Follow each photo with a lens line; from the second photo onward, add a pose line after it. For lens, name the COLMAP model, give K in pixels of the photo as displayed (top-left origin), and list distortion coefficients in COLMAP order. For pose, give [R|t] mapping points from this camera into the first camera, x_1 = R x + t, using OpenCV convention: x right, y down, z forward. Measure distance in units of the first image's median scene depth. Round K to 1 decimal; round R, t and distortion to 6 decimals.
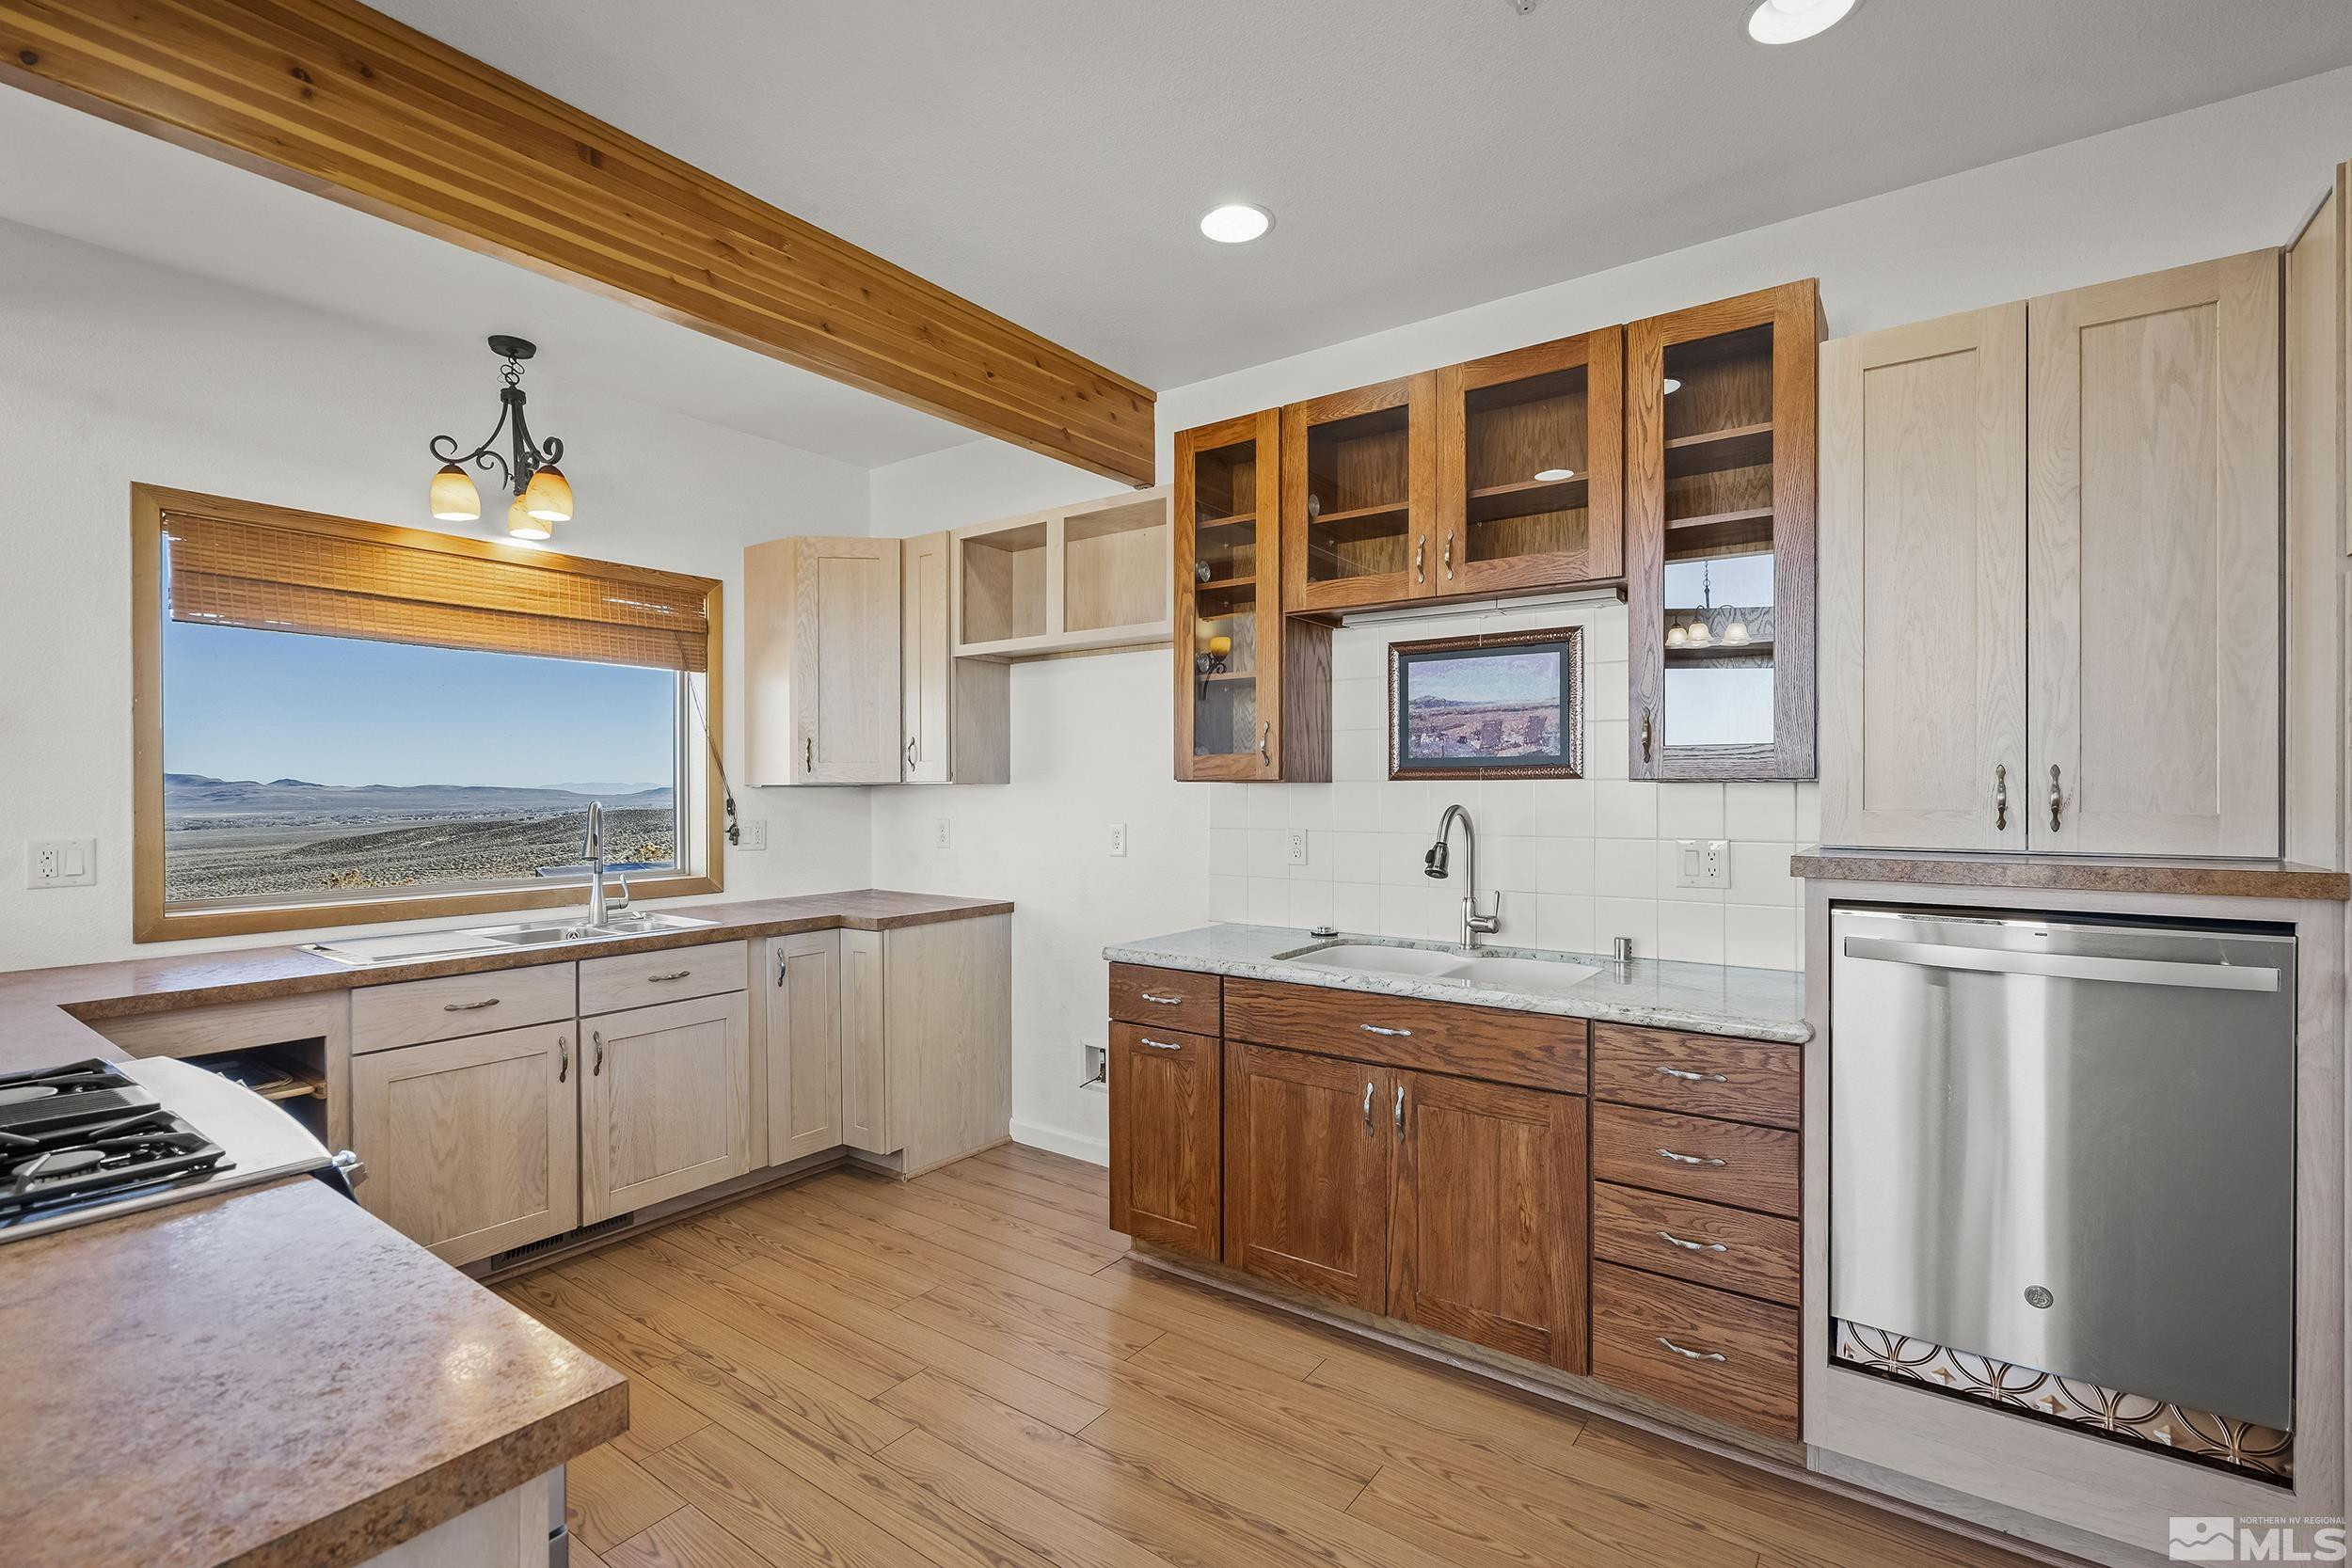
lens RADIAL K [[1070.0, 0, 1176.0], [0, 1070.0, 784.0], [0, 0, 1]] dist [-0.011395, 0.000134]
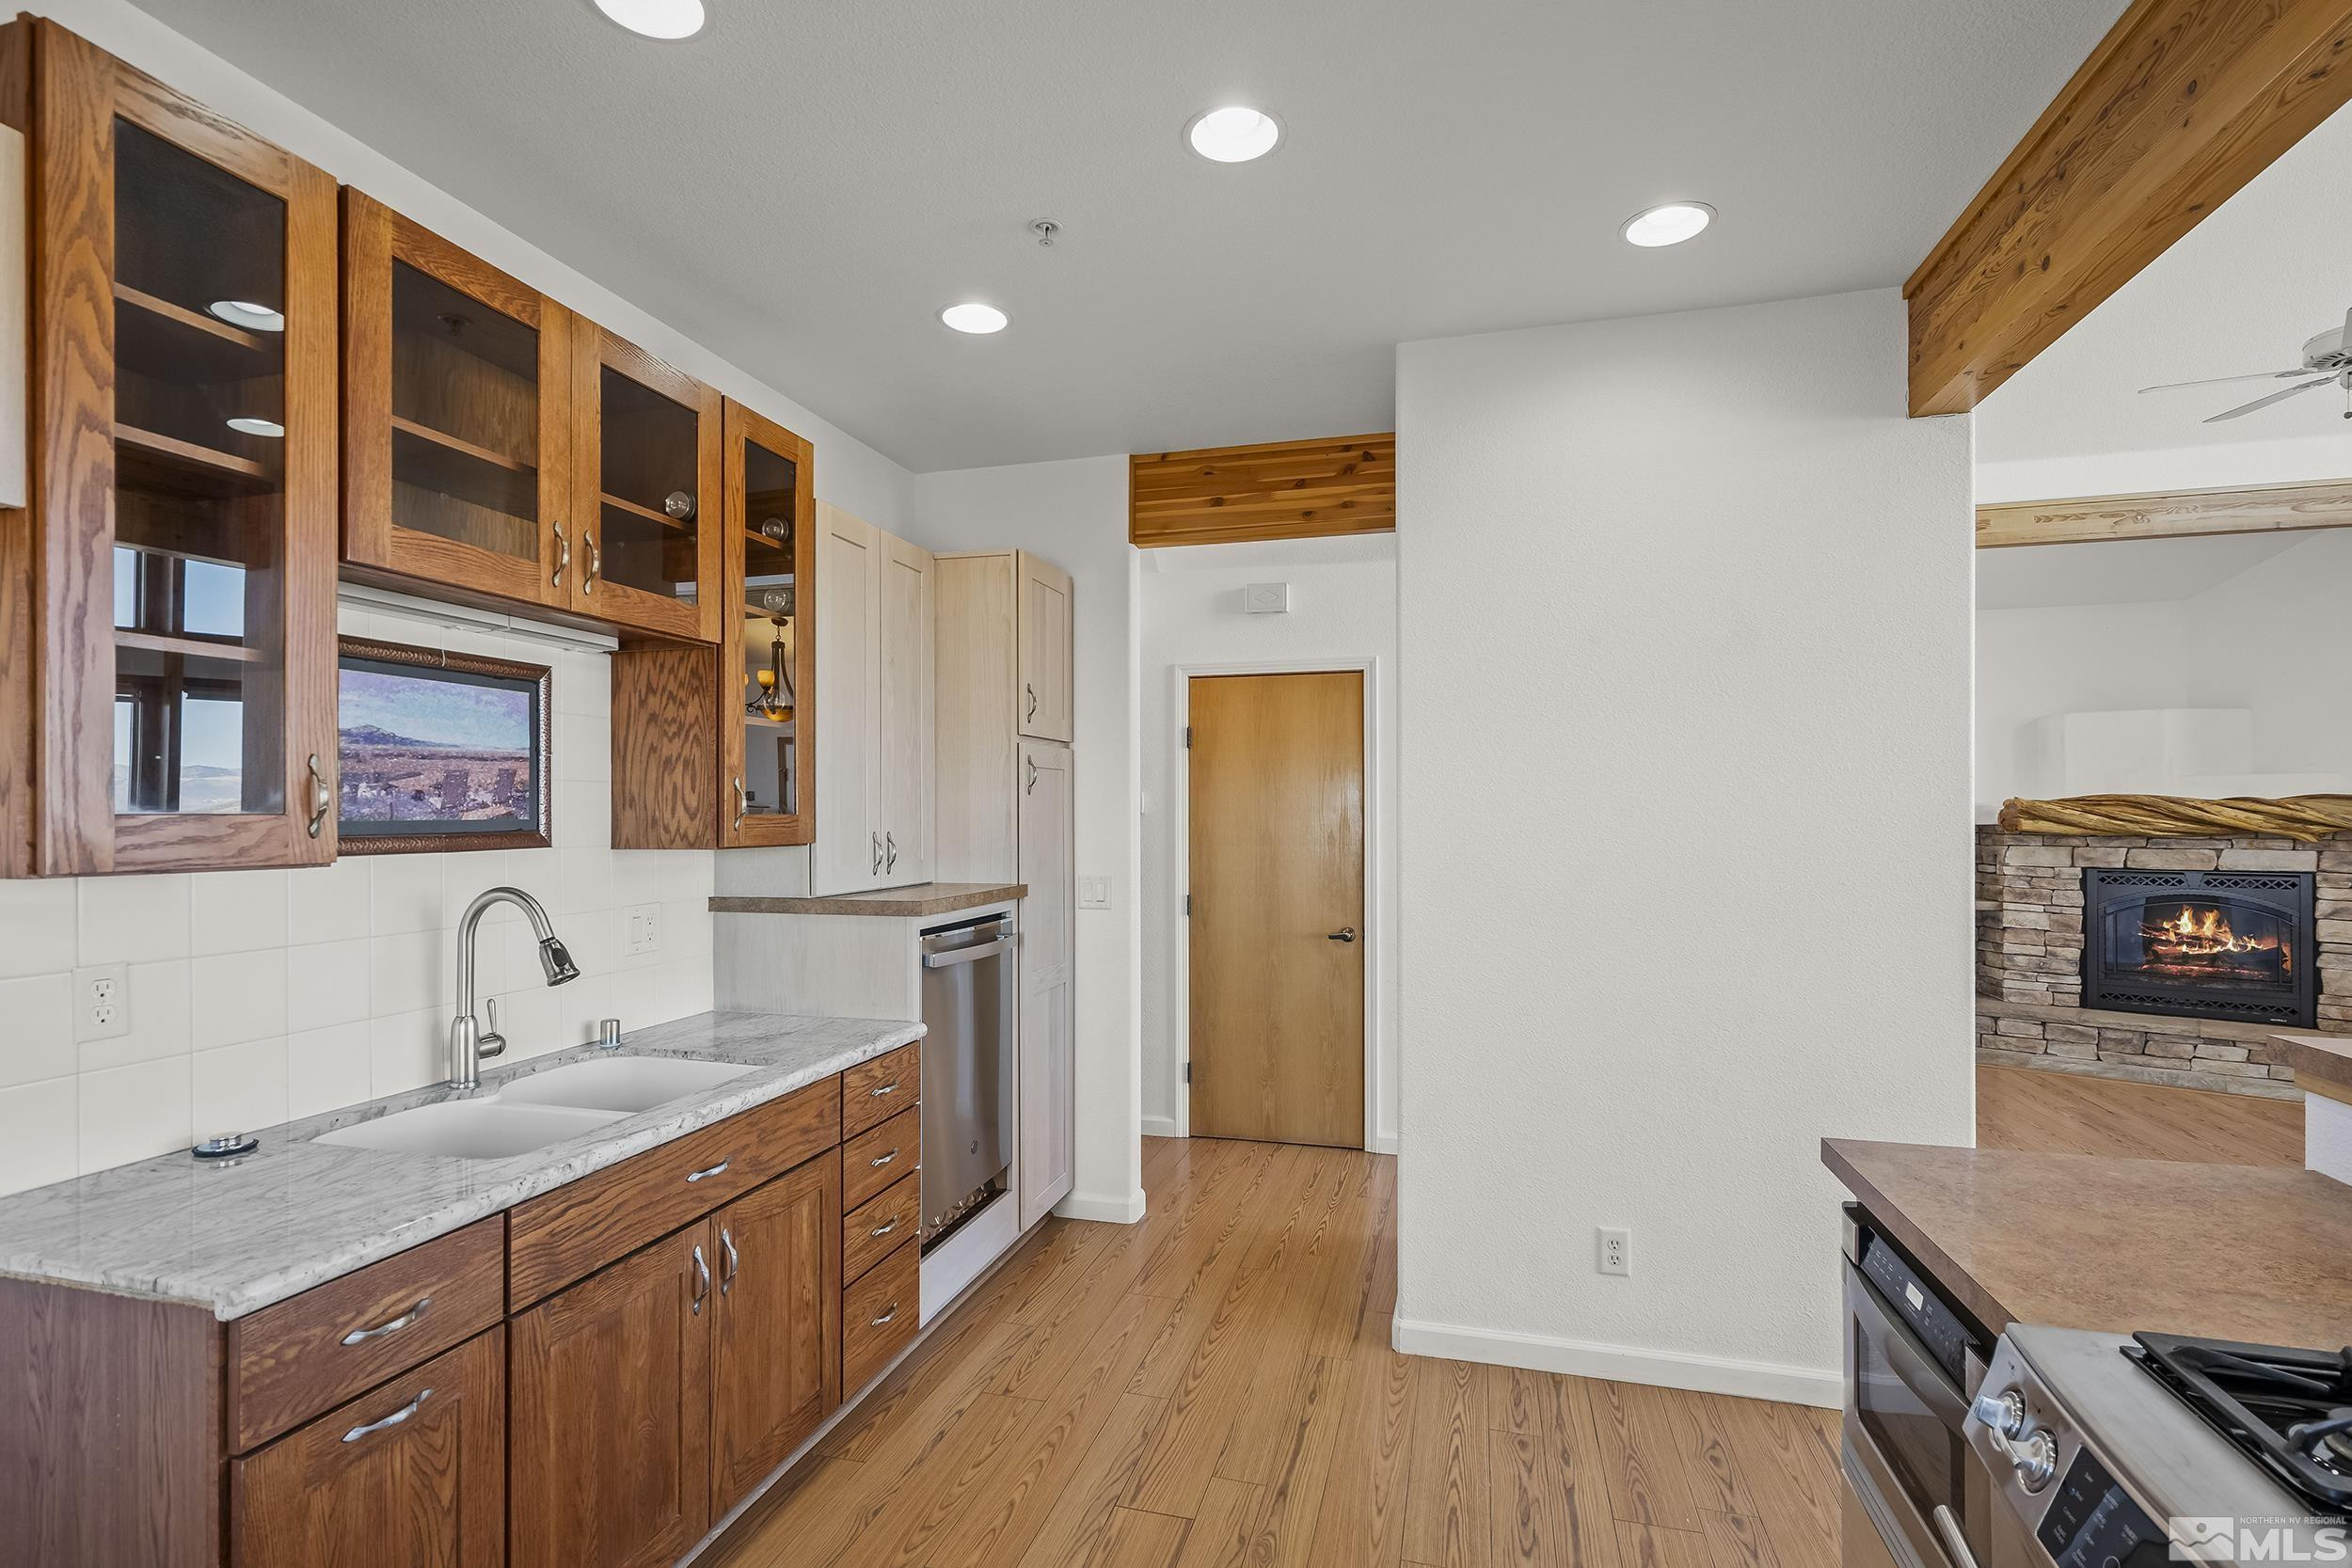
lens RADIAL K [[1136.3, 0, 1134.6], [0, 1136.3, 810.4], [0, 0, 1]] dist [-0.000950, 0.000089]
pose [[-0.335990, 0.005300, 0.941851, -0.592407], [0.000560, 0.999985, -0.005428, -0.027643], [-0.941865, -0.001296, -0.335988, 0.821547]]
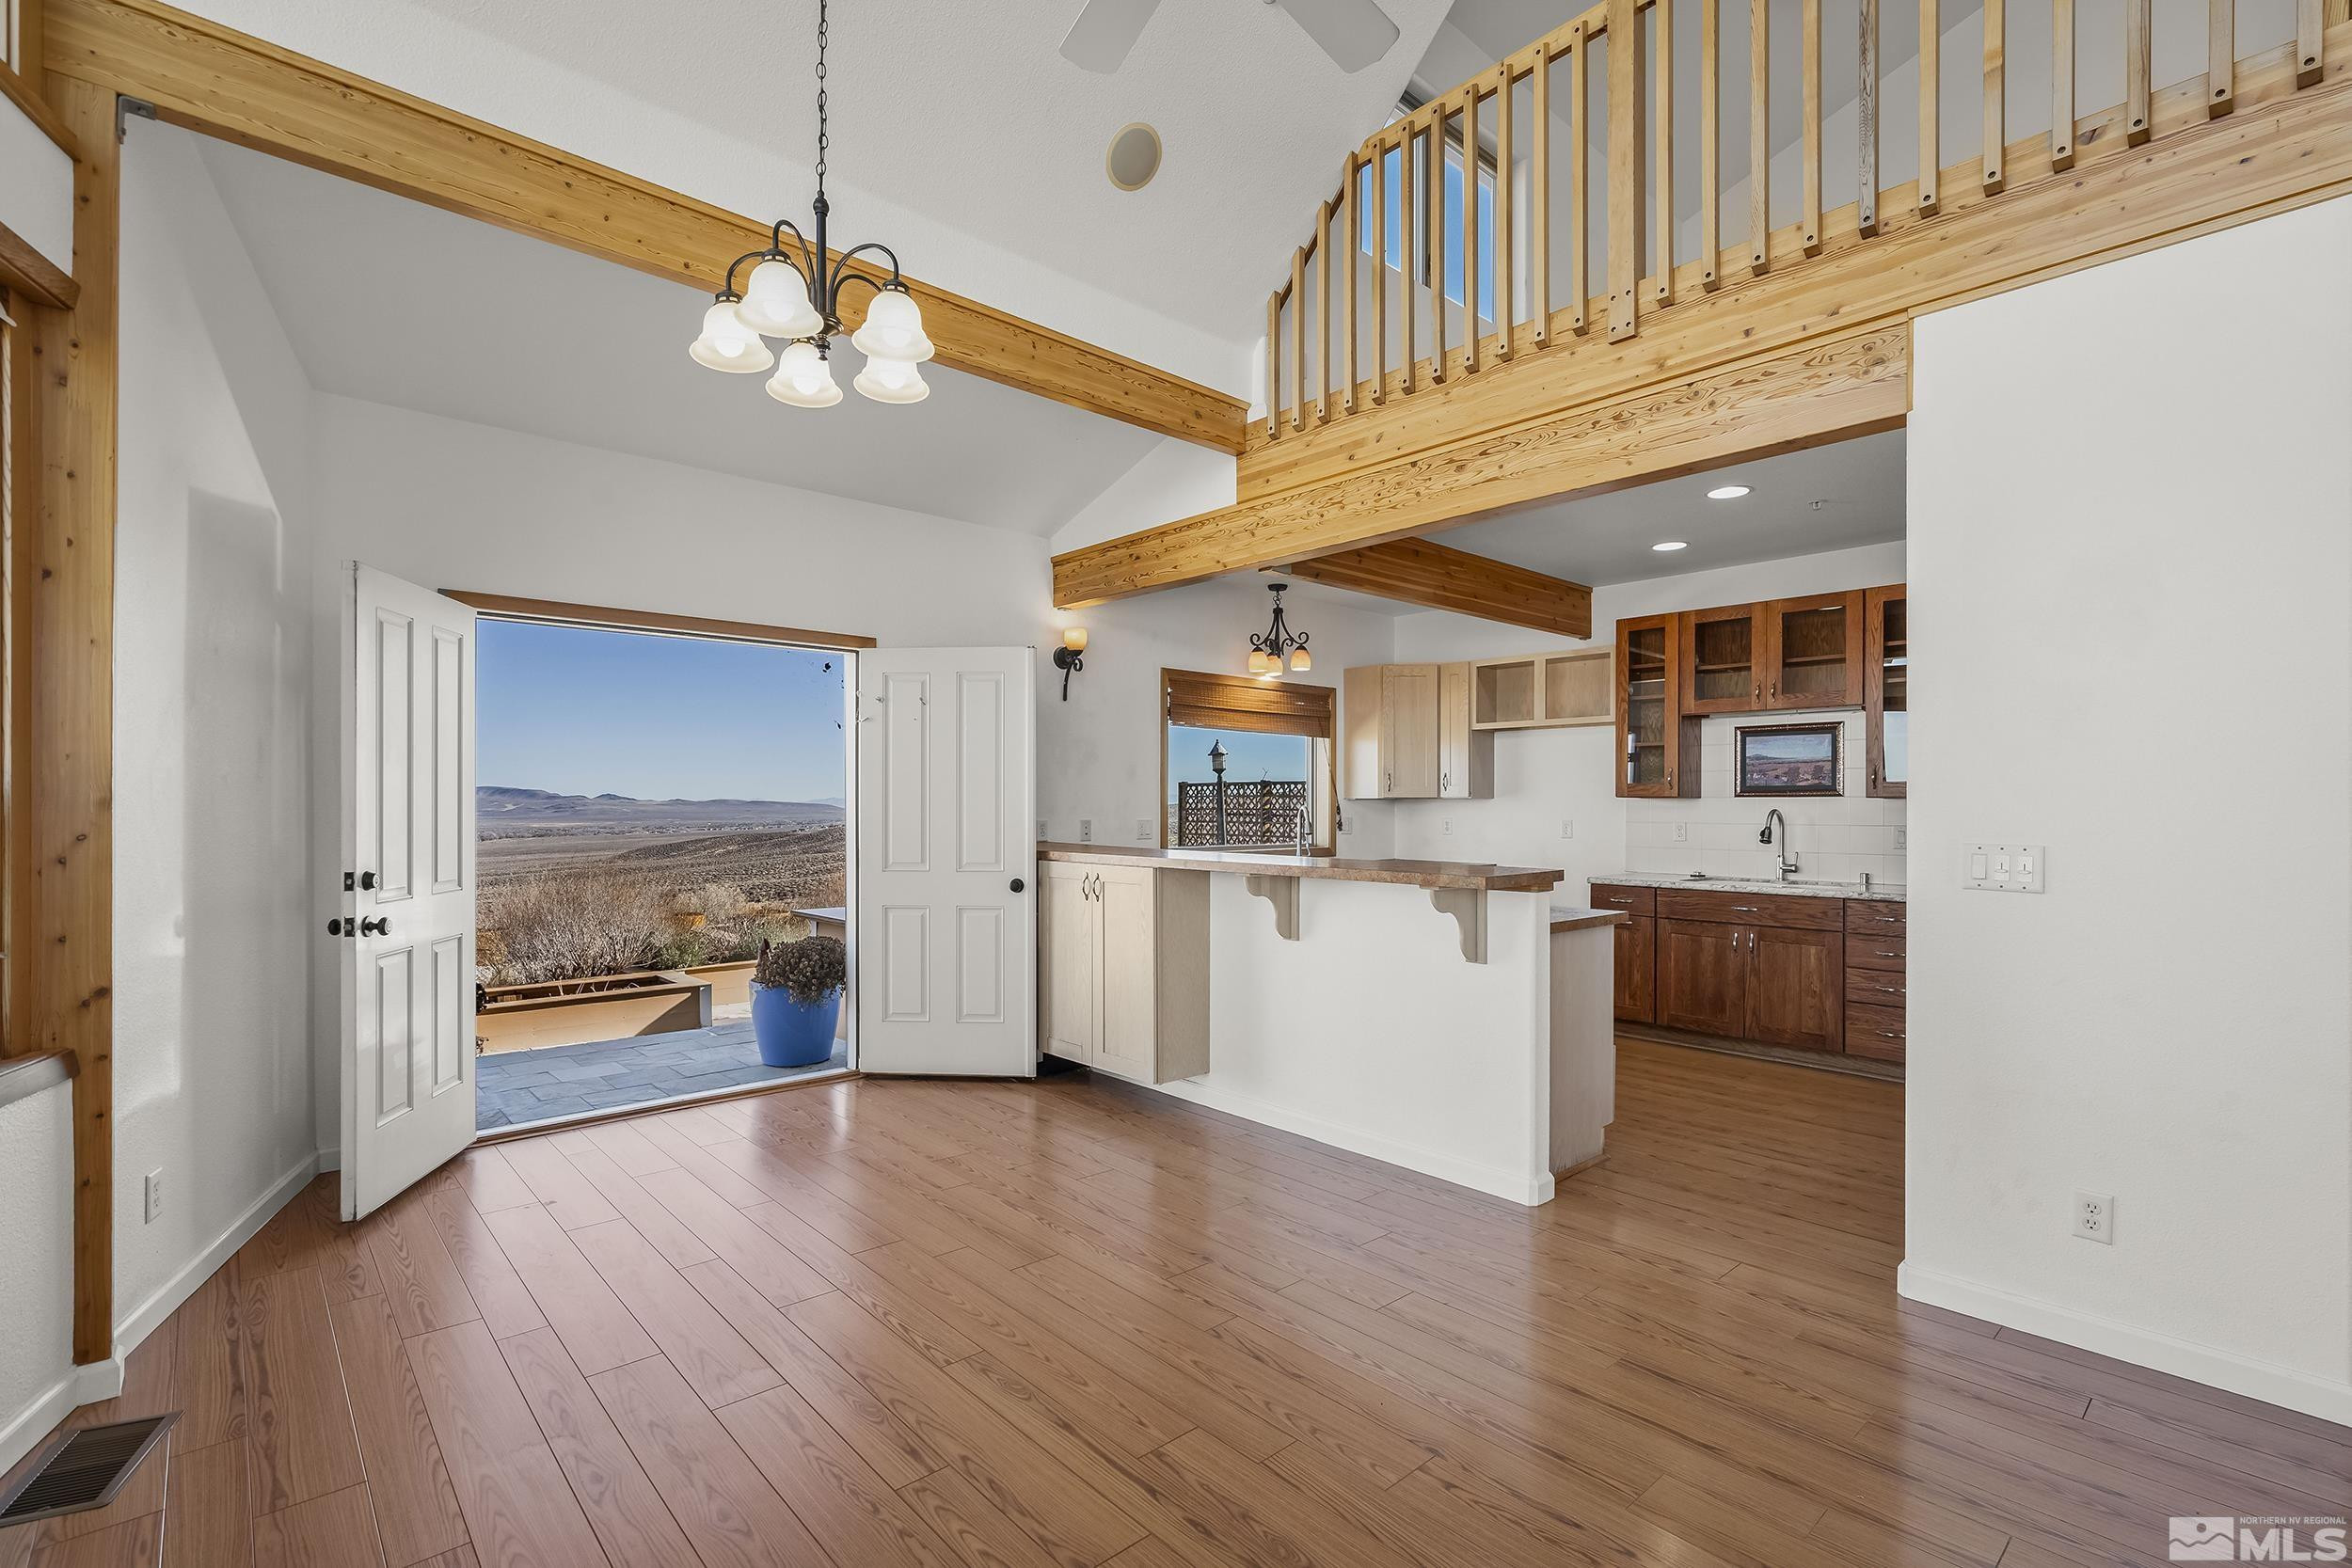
lens RADIAL K [[1080.7, 0, 1173.7], [0, 1080.7, 799.7], [0, 0, 1]] dist [-0.000391, 0.000473]
pose [[0.978864, 0.003663, -0.204481, -0.422903], [-0.003838, 0.999993, -0.000457, 0.006656], [0.204478, 0.001232, 0.978870, -1.206289]]
